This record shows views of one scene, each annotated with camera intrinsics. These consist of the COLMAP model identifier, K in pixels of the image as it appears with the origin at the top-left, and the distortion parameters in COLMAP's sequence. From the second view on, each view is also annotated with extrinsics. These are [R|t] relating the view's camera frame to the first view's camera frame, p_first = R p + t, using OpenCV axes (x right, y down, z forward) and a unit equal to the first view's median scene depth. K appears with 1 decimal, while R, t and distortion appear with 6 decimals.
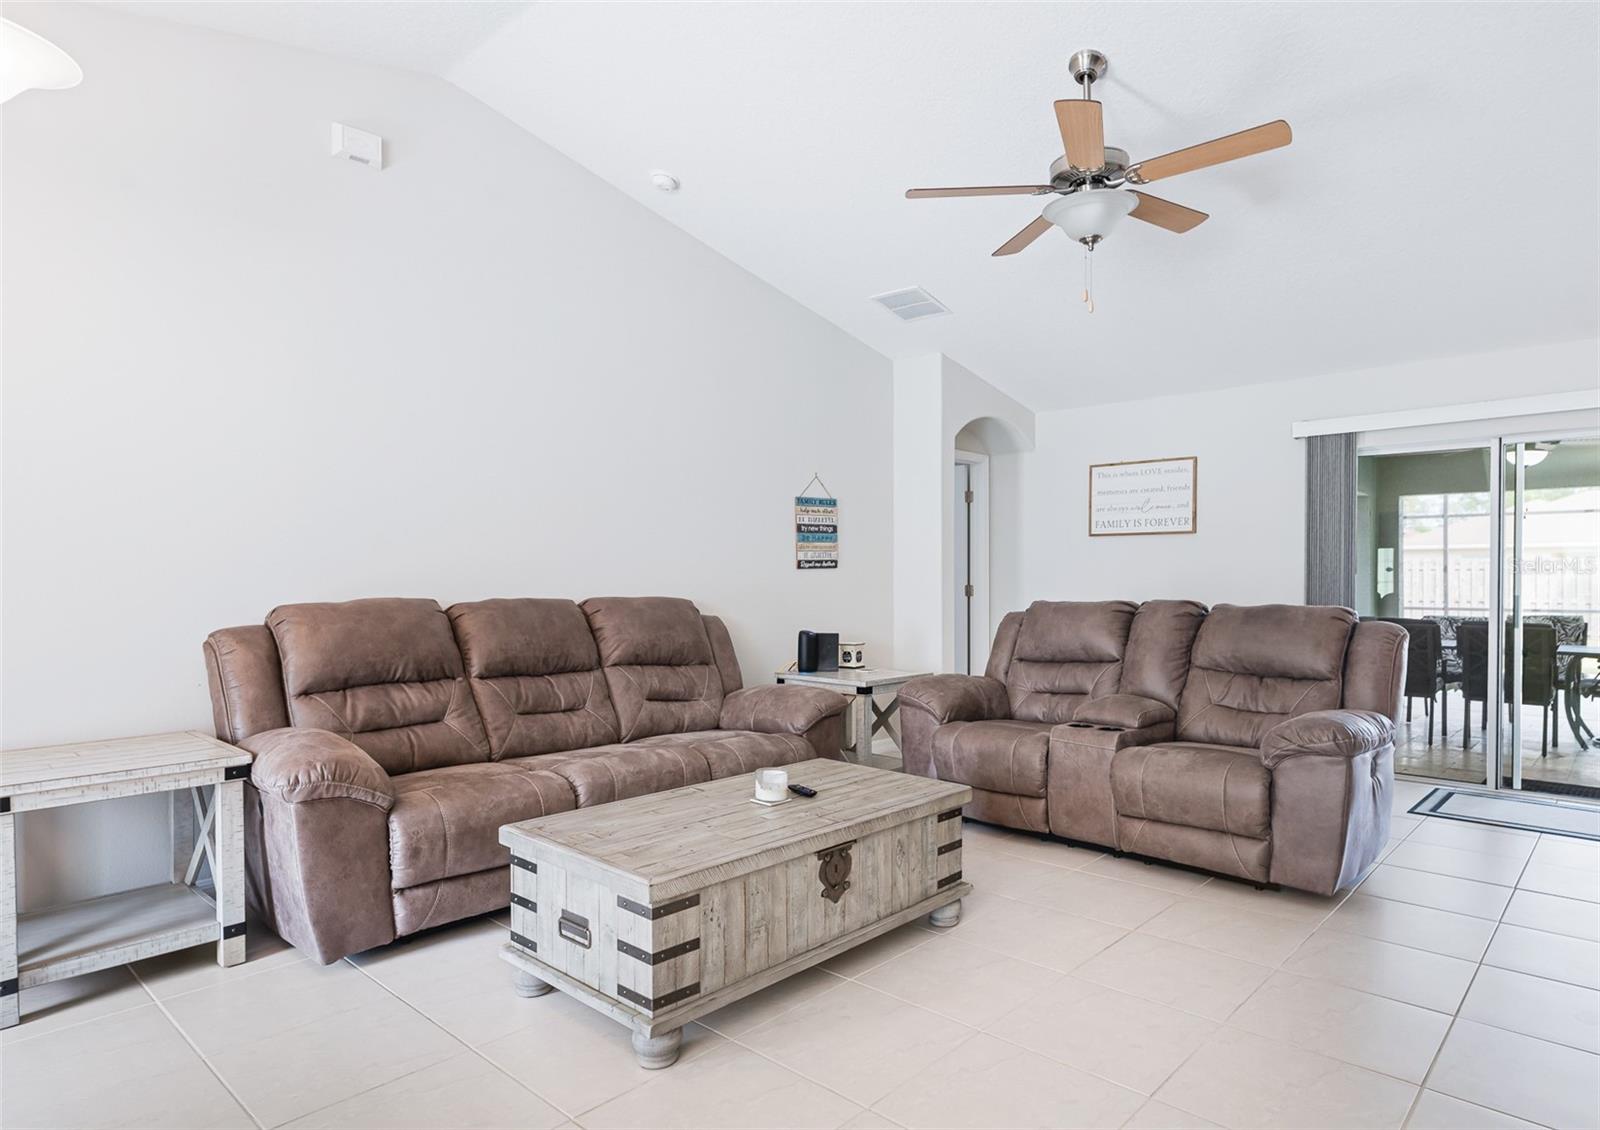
lens RADIAL K [[903.1, 0, 848.8], [0, 903.1, 584.7], [0, 0, 1]] dist [0.002534, 0.000442]
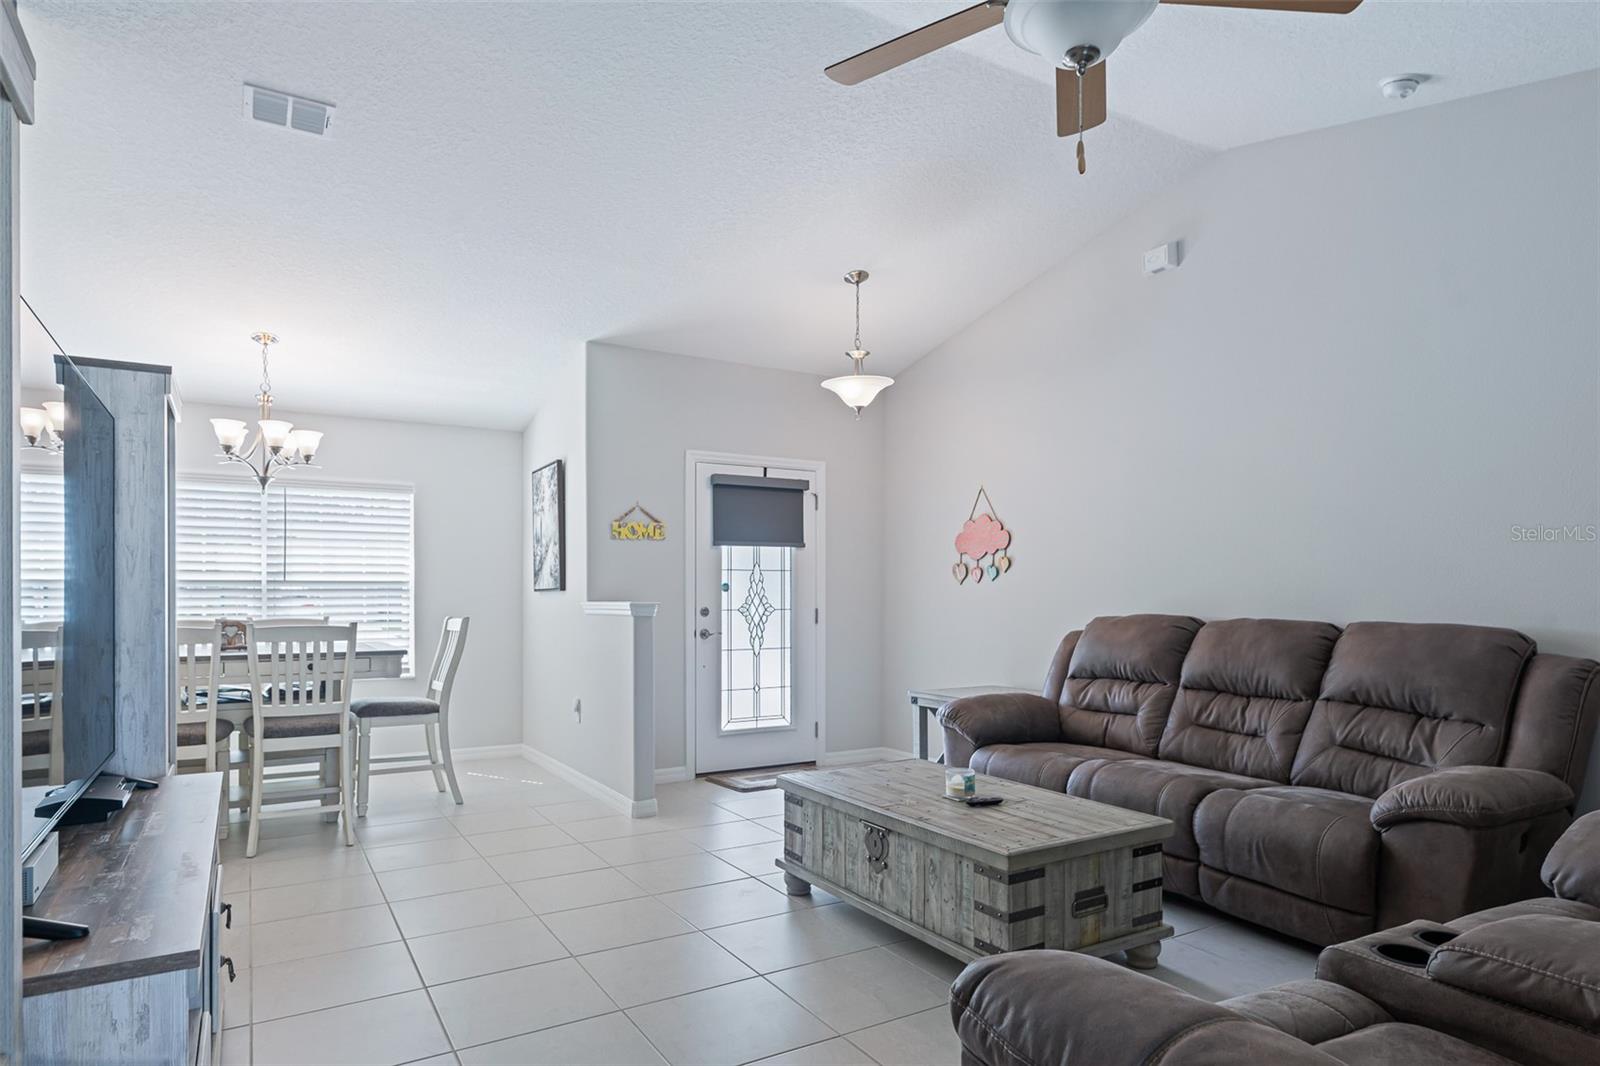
lens RADIAL K [[914.5, 0, 810.2], [0, 914.5, 593.8], [0, 0, 1]] dist [0.001063, -0.002162]
pose [[-0.285537, -0.004197, -0.958359, 1.002955], [-0.007678, 0.999968, -0.002091, -0.009207], [0.958337, 0.006761, -0.285560, 1.086472]]
